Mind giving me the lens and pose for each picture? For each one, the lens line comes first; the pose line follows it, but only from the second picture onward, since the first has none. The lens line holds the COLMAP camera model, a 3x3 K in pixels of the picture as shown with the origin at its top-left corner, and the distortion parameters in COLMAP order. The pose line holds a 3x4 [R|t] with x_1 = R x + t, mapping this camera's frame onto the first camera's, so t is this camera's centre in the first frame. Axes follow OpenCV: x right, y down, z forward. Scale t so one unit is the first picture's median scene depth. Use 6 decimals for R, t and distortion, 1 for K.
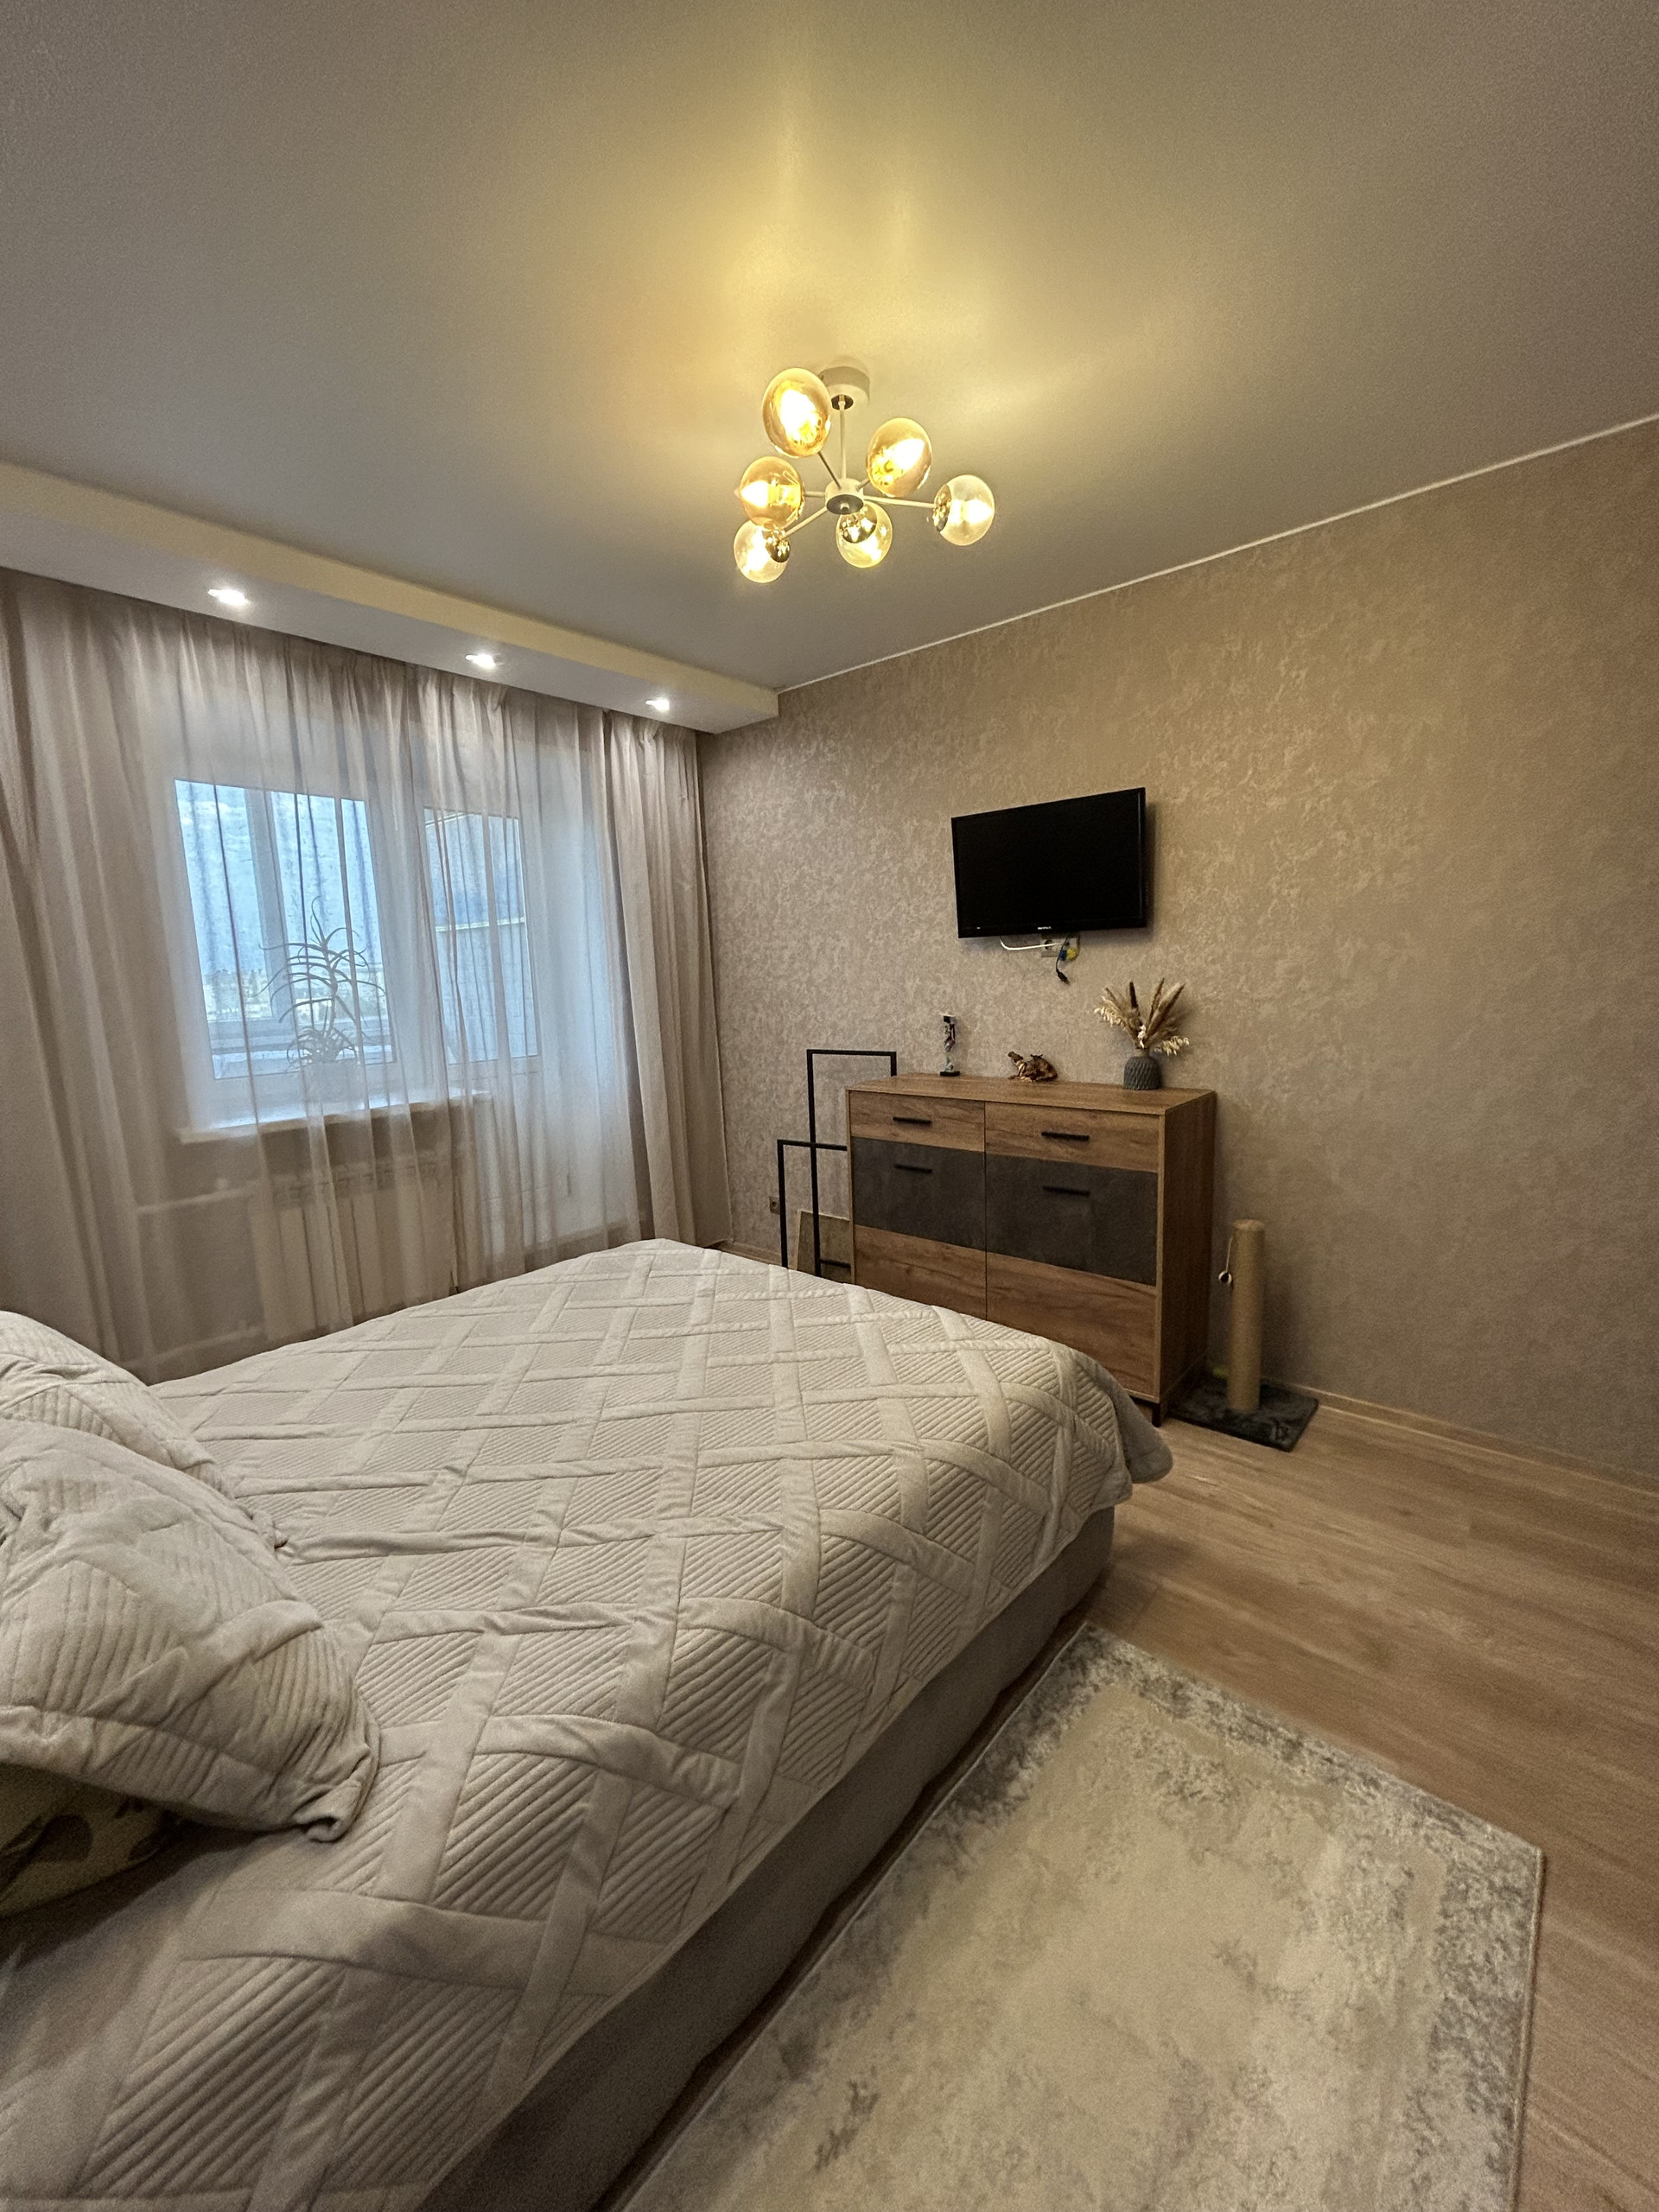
lens RADIAL K [[896.0, 0, 835.5], [0, 896.0, 1098.6], [0, 0, 1]] dist [0.002948, 0.000068]
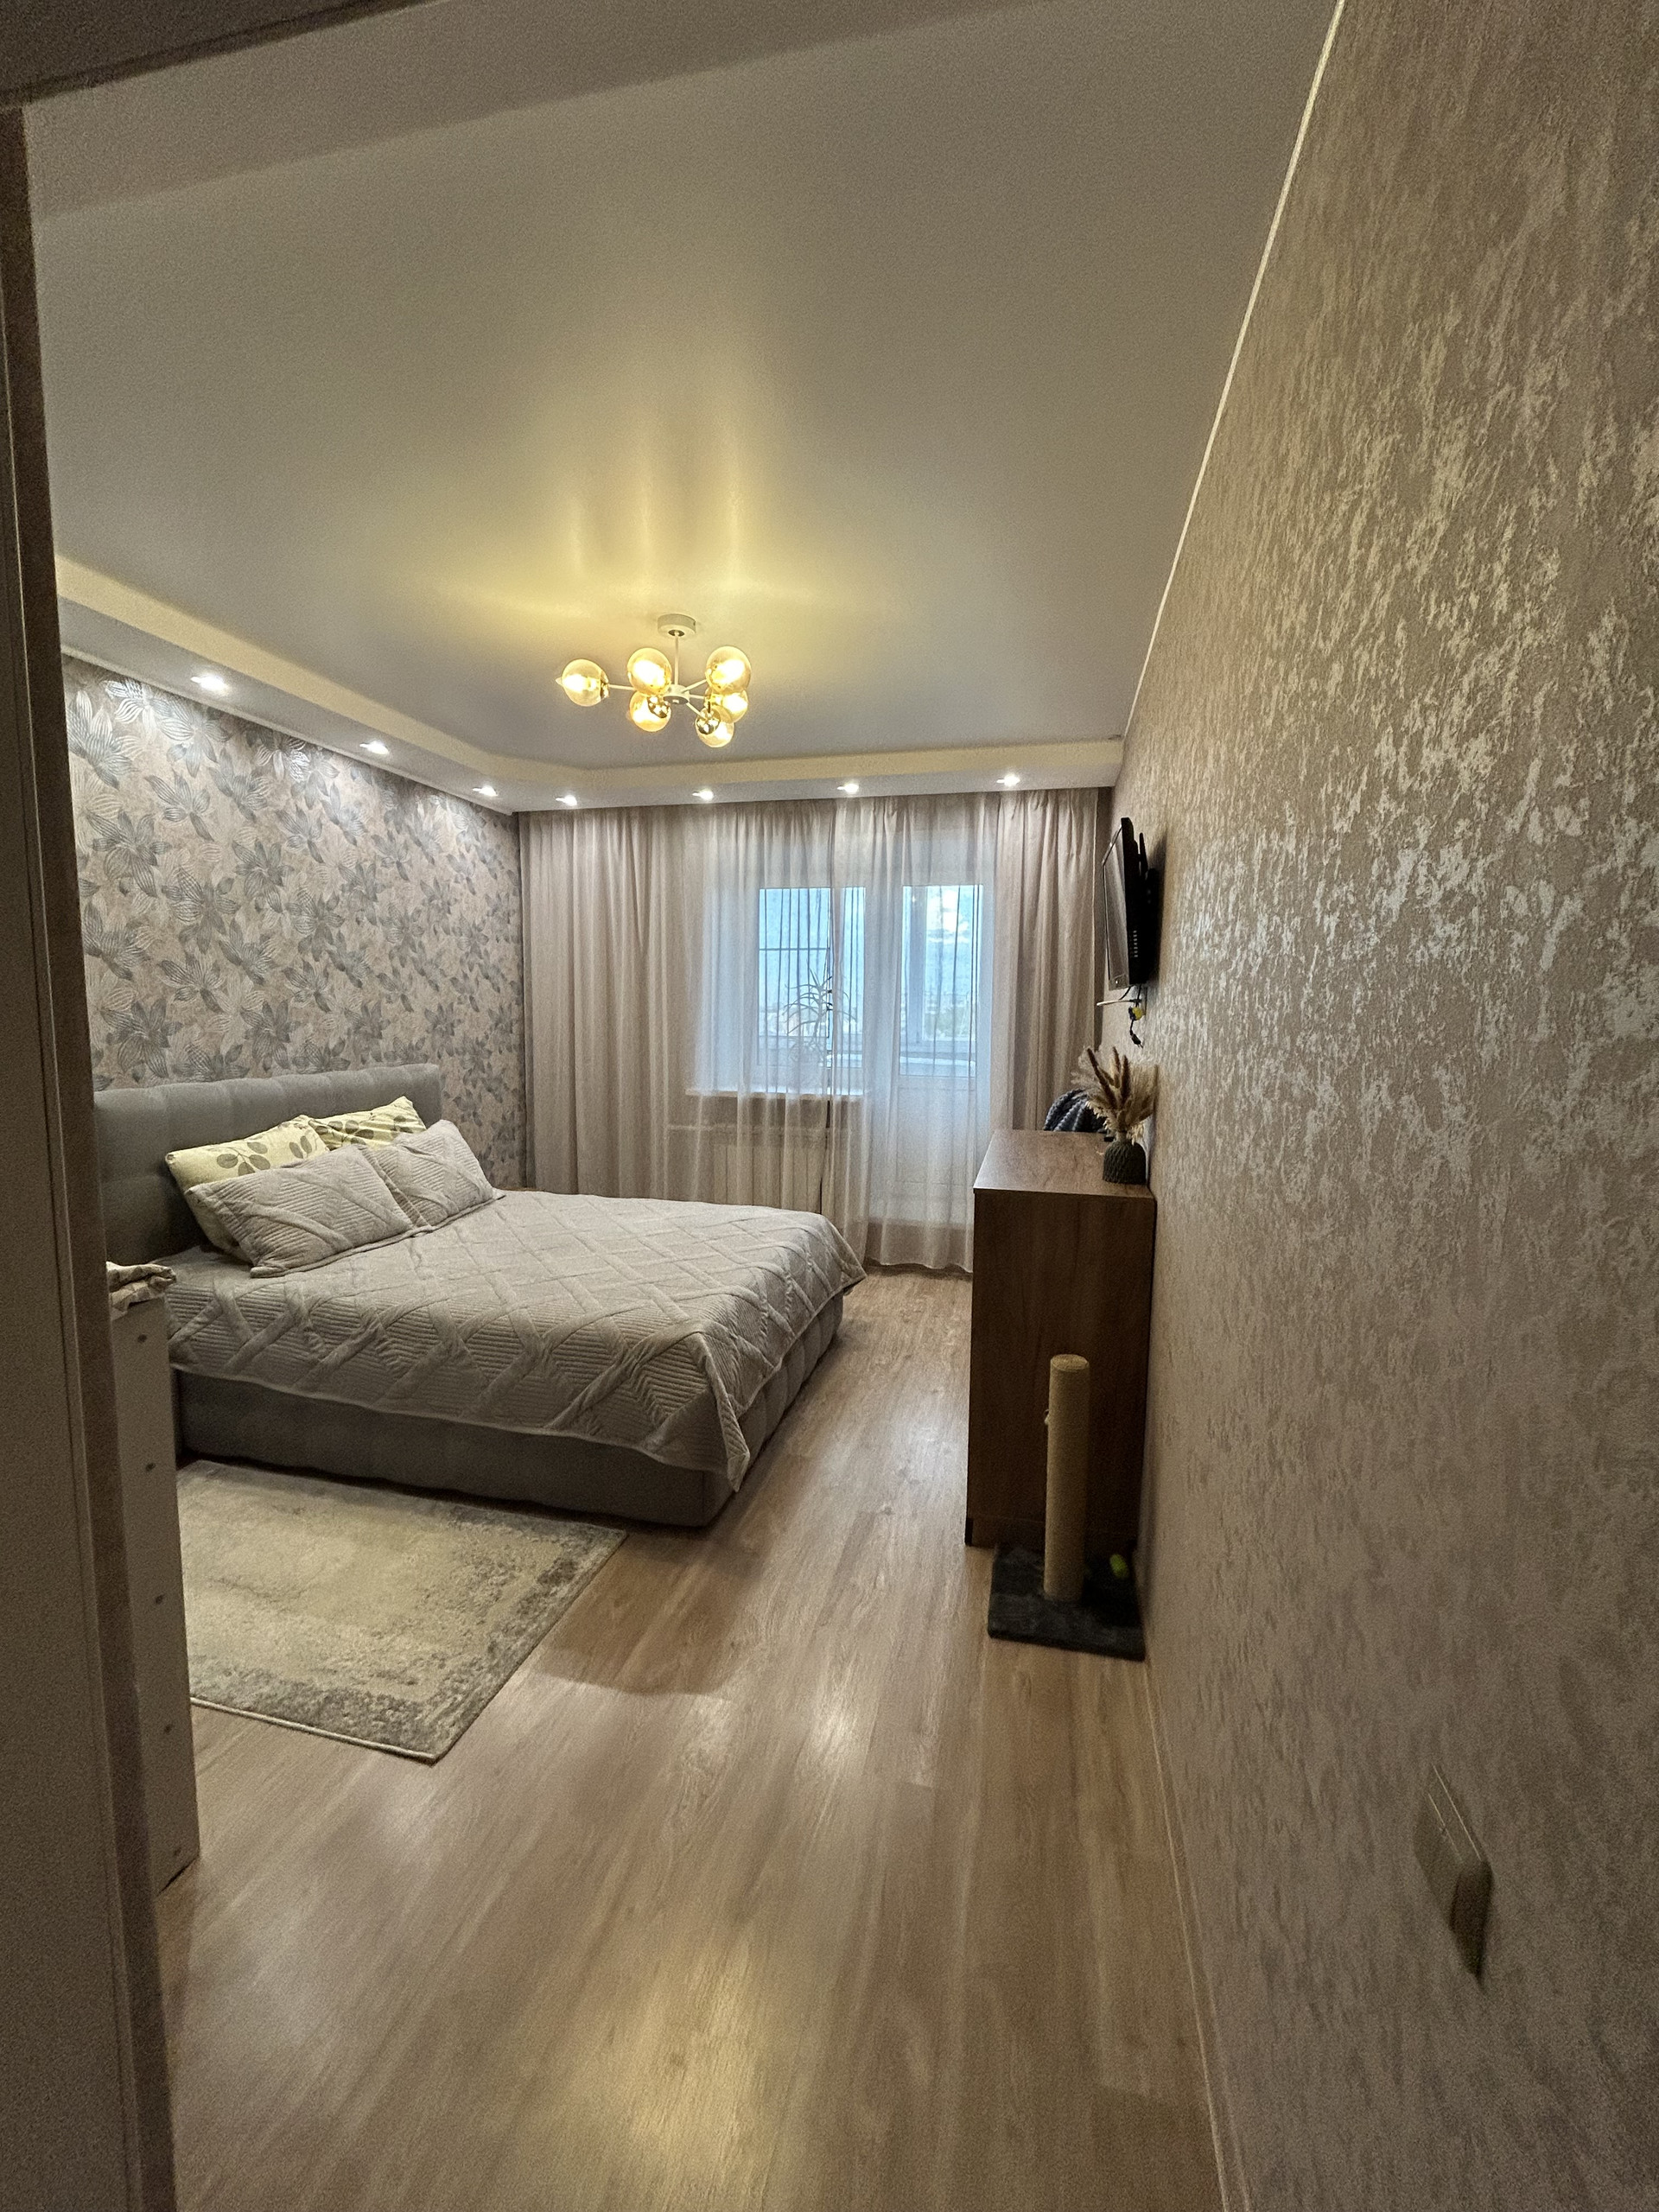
lens RADIAL K [[896.0, 0, 827.4], [0, 896.0, 1111.4], [0, 0, 1]] dist [0.002948, 0.000068]
pose [[0.448314, 0.141062, -0.882675, 0.984234], [-0.158434, 0.984375, 0.076846, -0.099925], [0.879723, 0.105394, 0.463658, 0.407662]]
